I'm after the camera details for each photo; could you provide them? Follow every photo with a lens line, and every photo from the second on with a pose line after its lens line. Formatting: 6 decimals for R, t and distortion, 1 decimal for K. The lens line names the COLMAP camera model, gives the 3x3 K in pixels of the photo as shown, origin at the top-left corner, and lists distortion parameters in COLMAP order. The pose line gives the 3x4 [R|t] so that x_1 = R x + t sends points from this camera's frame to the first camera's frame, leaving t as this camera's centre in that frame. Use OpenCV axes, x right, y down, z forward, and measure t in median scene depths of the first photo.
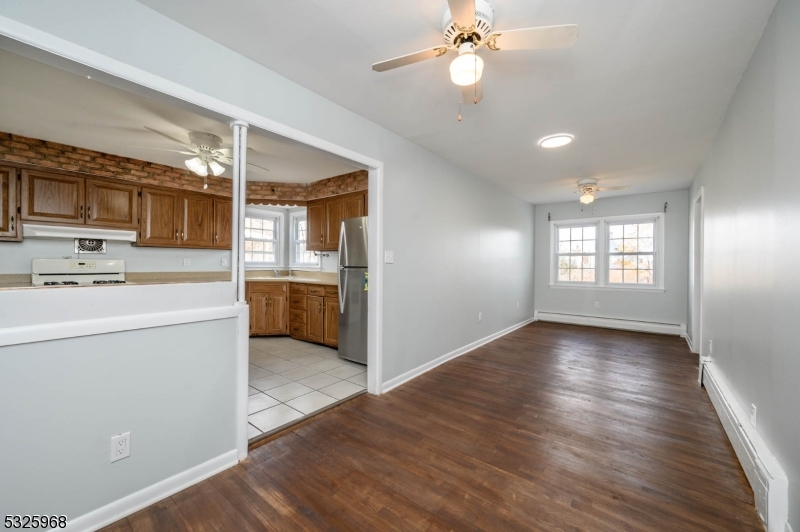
lens RADIAL K [[315.5, 0, 396.1], [0, 315.5, 264.9], [0, 0, 1]] dist [-0.002680, 0.002587]
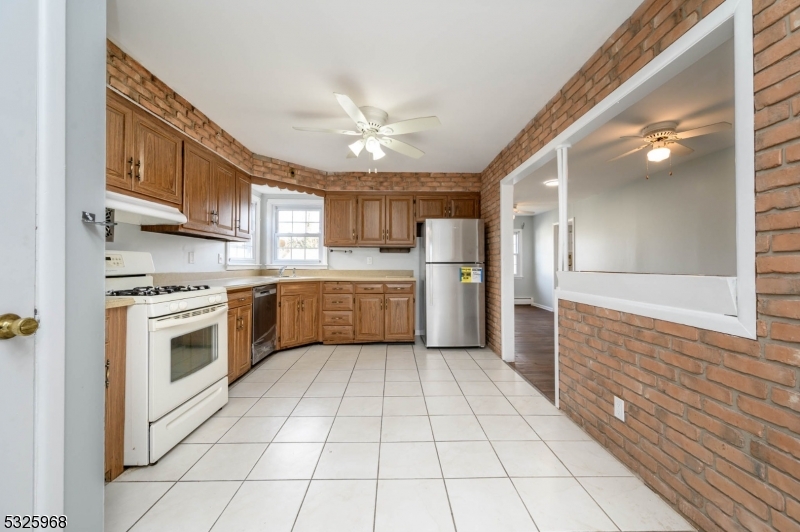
lens RADIAL K [[315.5, 0, 393.3], [0, 315.5, 262.8], [0, 0, 1]] dist [-0.002680, 0.002587]
pose [[0.779308, -0.002441, 0.626636, -0.781840], [0.006407, 0.999971, -0.004074, 0.008112], [-0.626608, 0.007190, 0.779301, 0.201747]]
